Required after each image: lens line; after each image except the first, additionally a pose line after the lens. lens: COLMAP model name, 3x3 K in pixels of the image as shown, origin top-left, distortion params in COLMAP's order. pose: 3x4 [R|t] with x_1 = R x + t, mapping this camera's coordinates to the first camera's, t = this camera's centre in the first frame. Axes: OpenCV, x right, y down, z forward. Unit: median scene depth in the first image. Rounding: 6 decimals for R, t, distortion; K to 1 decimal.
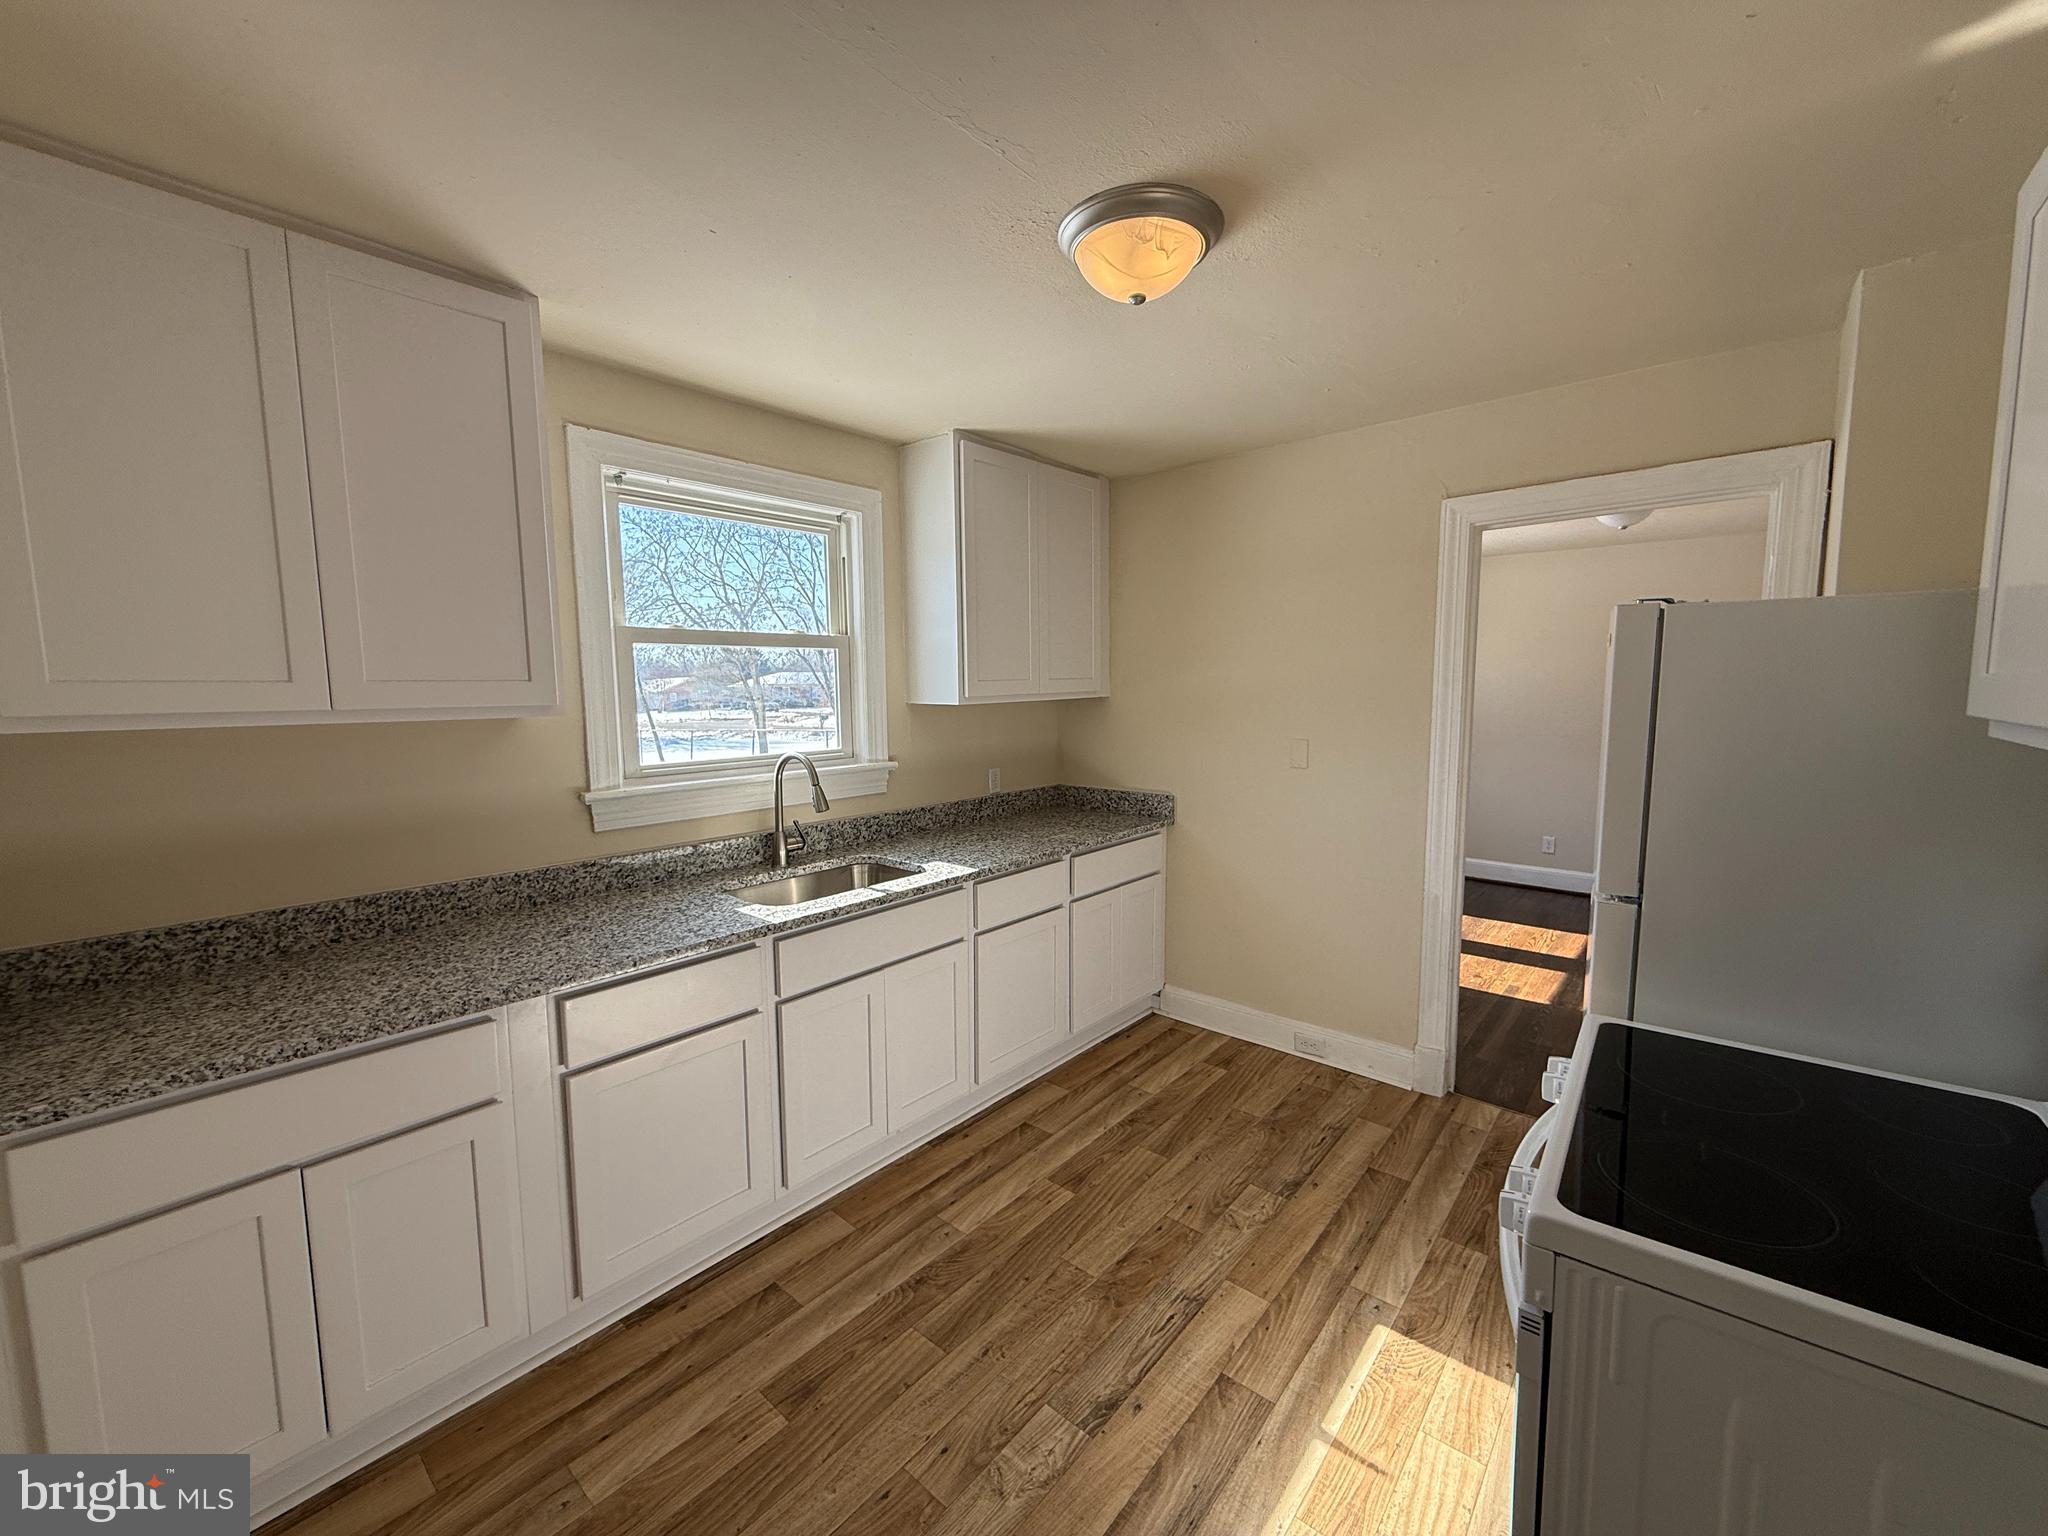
lens RADIAL K [[817.5, 0, 1018.6], [0, 817.5, 770.5], [0, 0, 1]] dist [0.000955, -0.000061]
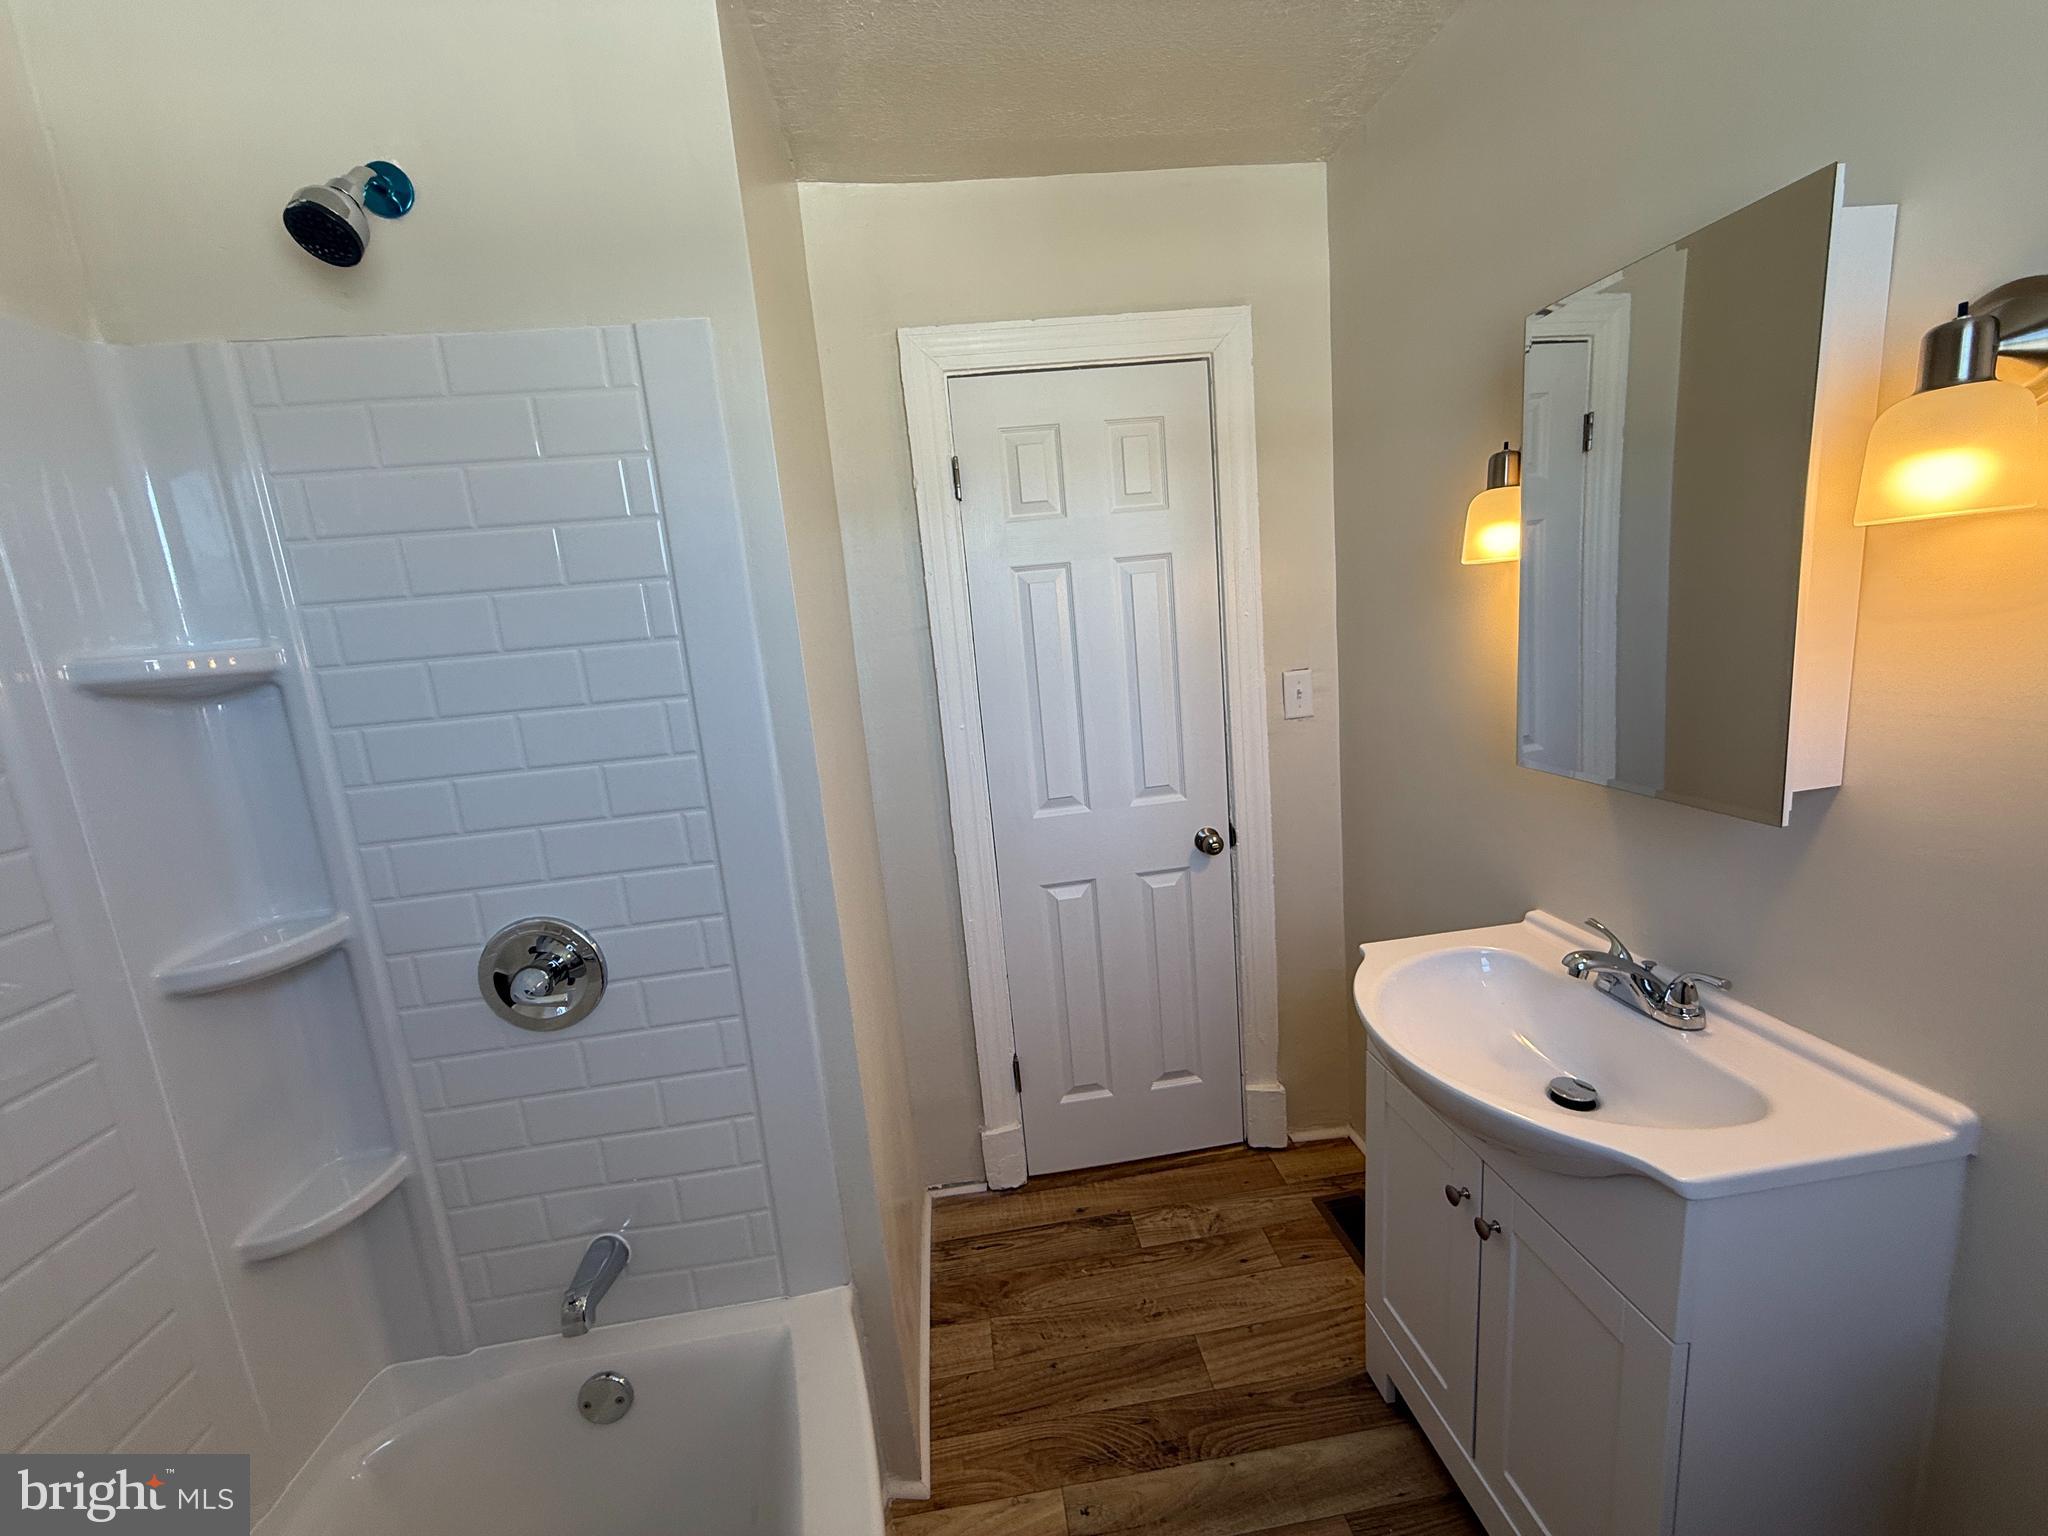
lens RADIAL K [[817.5, 0, 1018.6], [0, 817.5, 770.5], [0, 0, 1]] dist [0.000955, -0.000061]
pose [[-0.721696, -0.051383, 0.690301, 0.030664], [0.183697, 0.947268, 0.262562, -0.112037], [-0.667391, 0.316296, -0.674201, 1.155539]]
